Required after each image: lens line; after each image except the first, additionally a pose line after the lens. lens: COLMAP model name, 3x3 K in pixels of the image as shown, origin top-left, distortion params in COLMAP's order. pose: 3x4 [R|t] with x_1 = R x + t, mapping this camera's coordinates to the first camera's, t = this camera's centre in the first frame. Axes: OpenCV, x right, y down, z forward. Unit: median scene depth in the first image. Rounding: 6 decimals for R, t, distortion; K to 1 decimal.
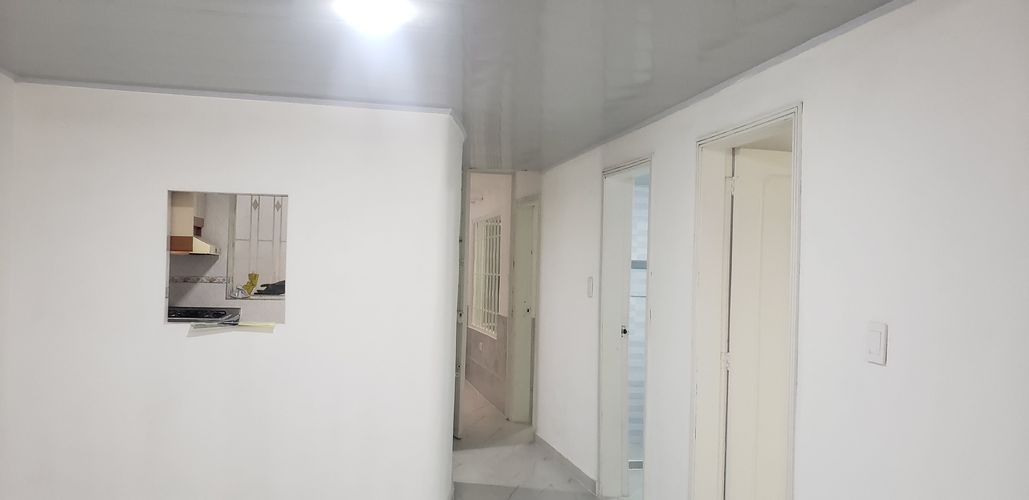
lens RADIAL K [[837.0, 0, 495.7], [0, 837.0, 271.0], [0, 0, 1]] dist [0.165463, -0.001340]
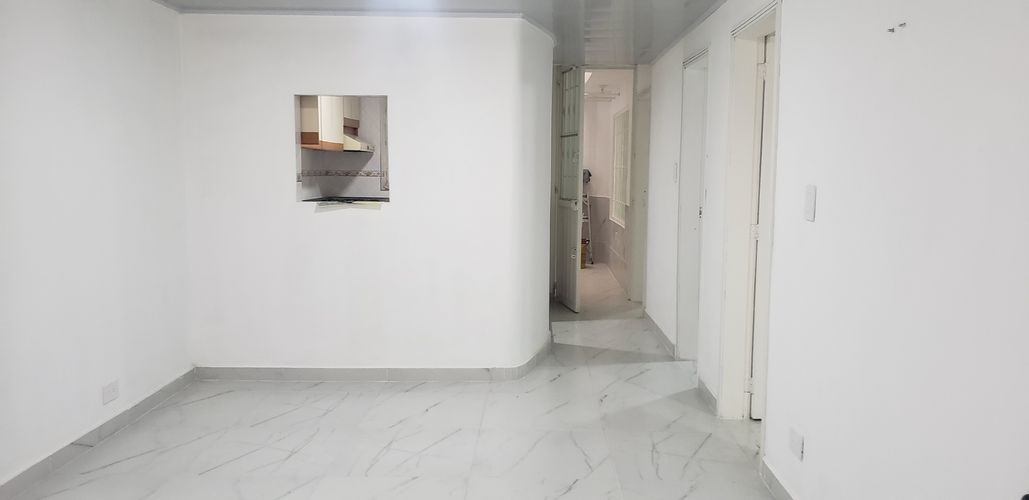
lens RADIAL K [[837.3, 0, 518.5], [0, 837.3, 266.3], [0, 0, 1]] dist [0.092817, -0.002024]
pose [[0.977501, 0.008786, -0.210747, 0.118975], [0.014576, 0.993930, 0.109045, 0.015065], [0.210425, -0.109663, 0.971440, -0.092672]]
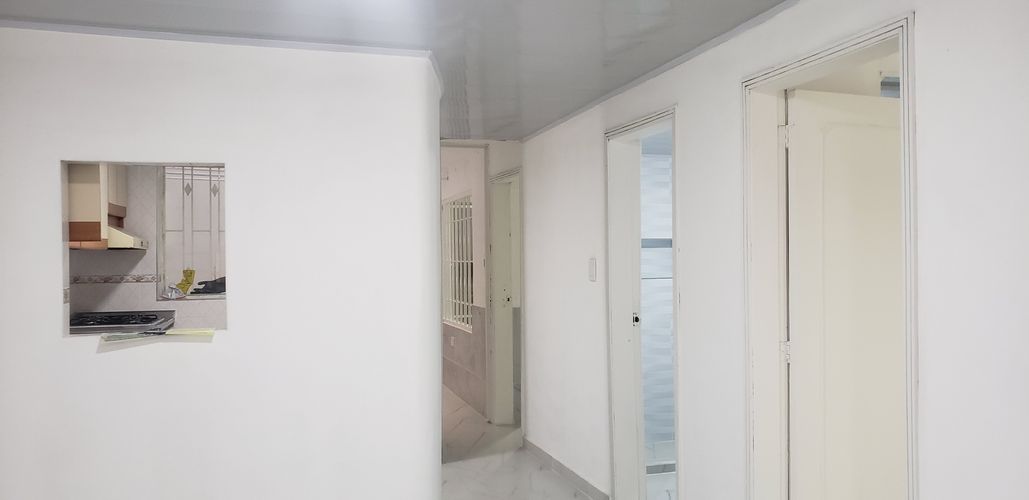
lens RADIAL K [[837.3, 0, 518.5], [0, 837.3, 266.3], [0, 0, 1]] dist [0.092817, -0.002024]
pose [[0.995601, -0.037431, 0.085894, -0.029724], [0.036723, 0.999277, 0.009813, 0.003851], [-0.086199, -0.006615, 0.996256, 0.126480]]
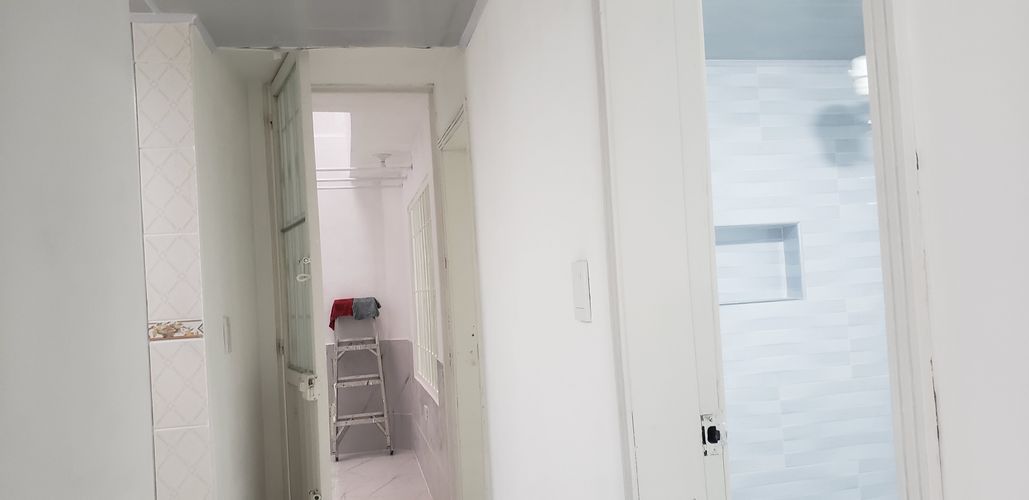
lens RADIAL K [[837.0, 0, 495.7], [0, 837.0, 271.0], [0, 0, 1]] dist [0.165463, -0.001340]
pose [[0.996260, -0.083688, -0.021518, 0.072546], [0.083135, 0.996214, -0.025429, 0.014037], [0.023565, 0.023545, 0.999445, 0.563294]]
